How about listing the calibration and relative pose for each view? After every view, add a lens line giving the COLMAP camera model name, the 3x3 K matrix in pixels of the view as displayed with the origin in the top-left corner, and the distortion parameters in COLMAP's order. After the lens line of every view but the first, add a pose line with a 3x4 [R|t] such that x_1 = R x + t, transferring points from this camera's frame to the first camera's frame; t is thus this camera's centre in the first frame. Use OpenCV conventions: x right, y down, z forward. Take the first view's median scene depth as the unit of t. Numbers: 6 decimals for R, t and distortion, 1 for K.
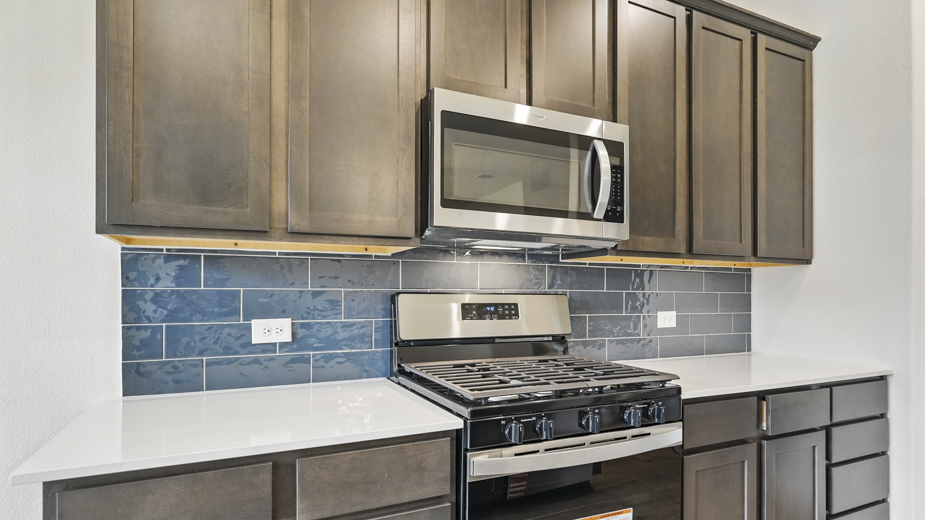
lens RADIAL K [[495.0, 0, 462.5], [0, 495.0, 288.4], [0, 0, 1]] dist [-0.002864, -0.000097]
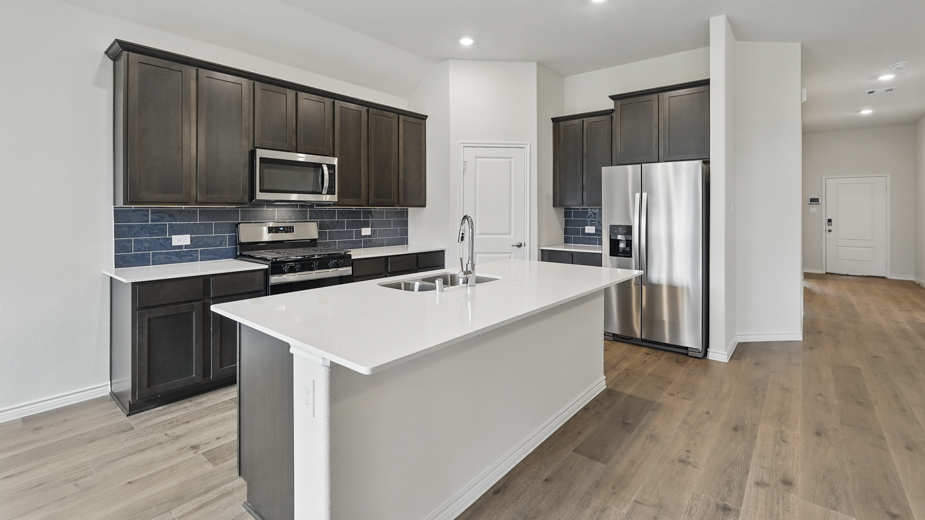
lens RADIAL K [[415.8, 0, 460.8], [0, 415.8, 209.8], [0, 0, 1]] dist [-0.009204, 0.007661]
pose [[0.909703, -0.003875, 0.415242, 0.013327], [0.002409, 0.999989, 0.004055, -0.062881], [-0.415253, -0.002689, 0.909702, -1.319758]]
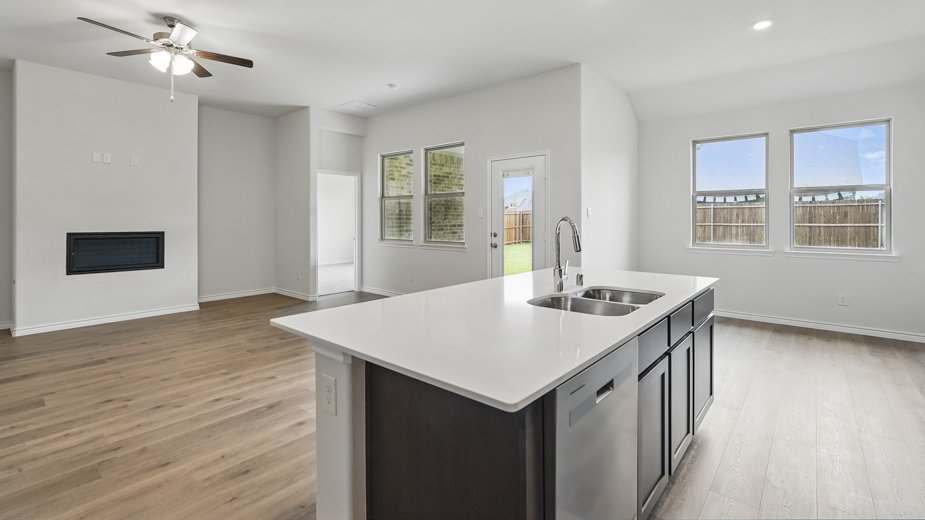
lens RADIAL K [[413.4, 0, 460.2], [0, 413.4, 214.8], [0, 0, 1]] dist [-0.003833, 0.004544]
pose [[-0.919909, -0.010202, -0.391998, 1.380322], [-0.004755, 0.999878, -0.014863, -0.027708], [0.392102, -0.011808, -0.919846, 0.952033]]
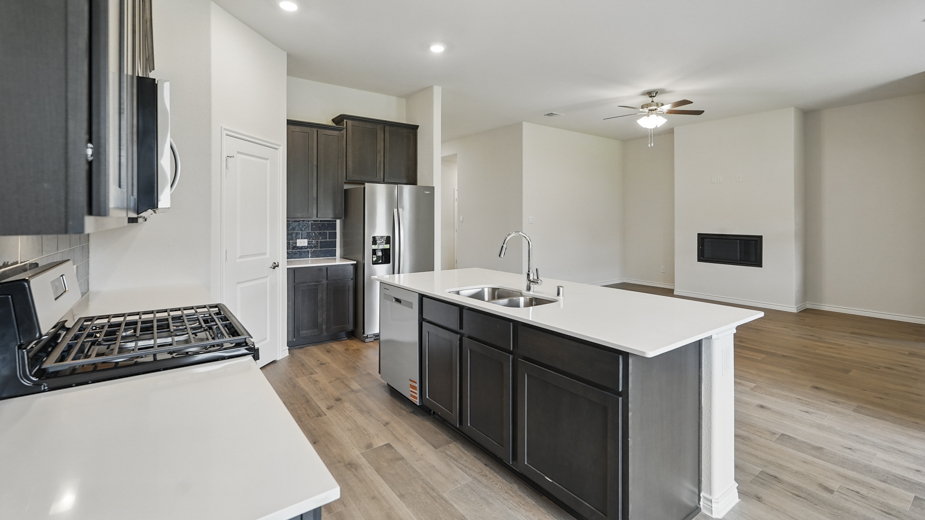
lens RADIAL K [[415.8, 0, 460.8], [0, 415.8, 209.8], [0, 0, 1]] dist [-0.009204, 0.007661]
pose [[-0.185031, 0.014777, 0.982622, -0.913873], [-0.004760, 0.999862, -0.015933, -0.092801], [-0.982721, -0.007625, -0.184935, 0.451001]]
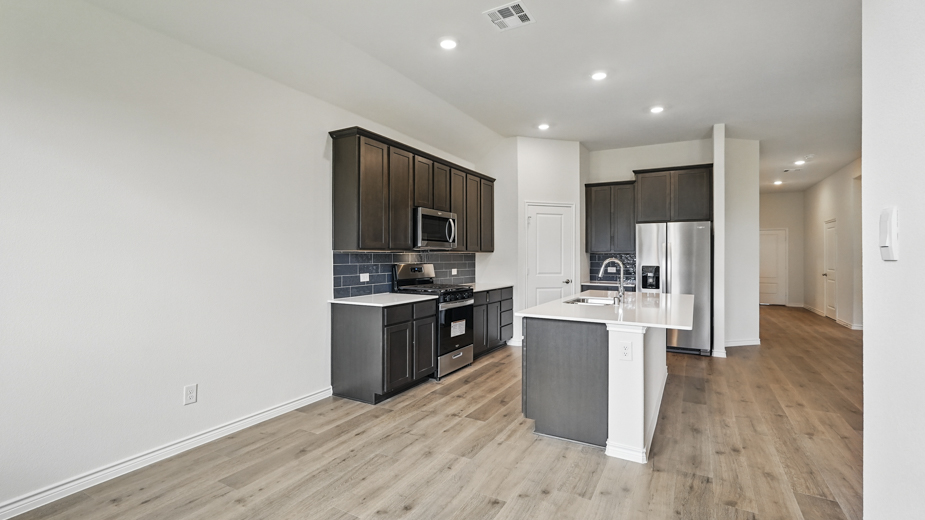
lens RADIAL K [[416.6, 0, 461.9], [0, 416.6, 252.8], [0, 0, 1]] dist [0.000344, 0.000586]
pose [[0.817943, 0.000389, 0.575299, -1.306632], [-0.000935, 0.999999, 0.000654, -0.066795], [-0.575298, -0.001073, 0.817943, -1.388807]]
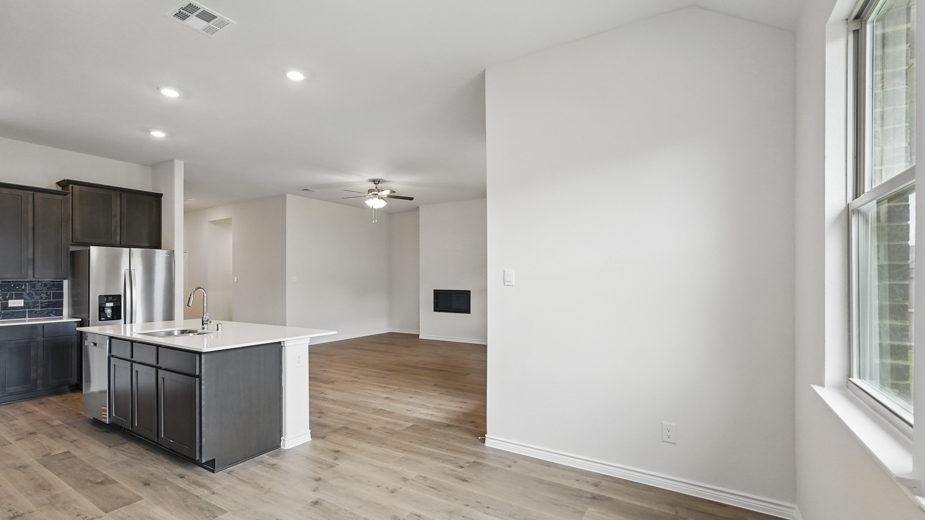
lens RADIAL K [[413.6, 0, 455.7], [0, 413.6, 274.1], [0, 0, 1]] dist [-0.002100, 0.005172]
pose [[-0.528252, 0.008723, 0.849043, -1.960942], [-0.000126, 0.999946, -0.010351, -0.079070], [-0.849088, -0.005575, -0.528222, -0.070996]]
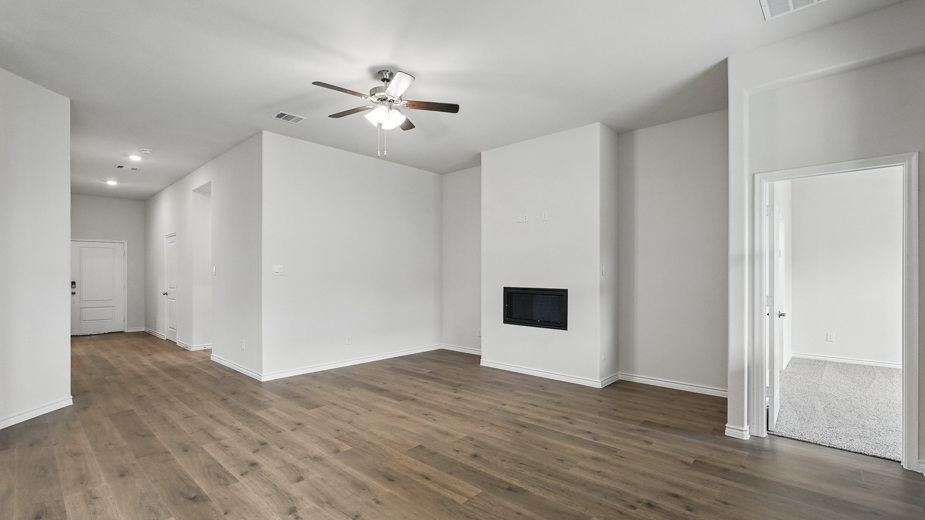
lens RADIAL K [[413.6, 0, 455.7], [0, 413.6, 274.1], [0, 0, 1]] dist [-0.002100, 0.005172]
pose [[-0.354879, -0.005867, 0.934894, -0.165623], [-0.003739, 0.999981, 0.004857, -0.050029], [-0.934905, -0.001772, -0.354894, -1.151137]]
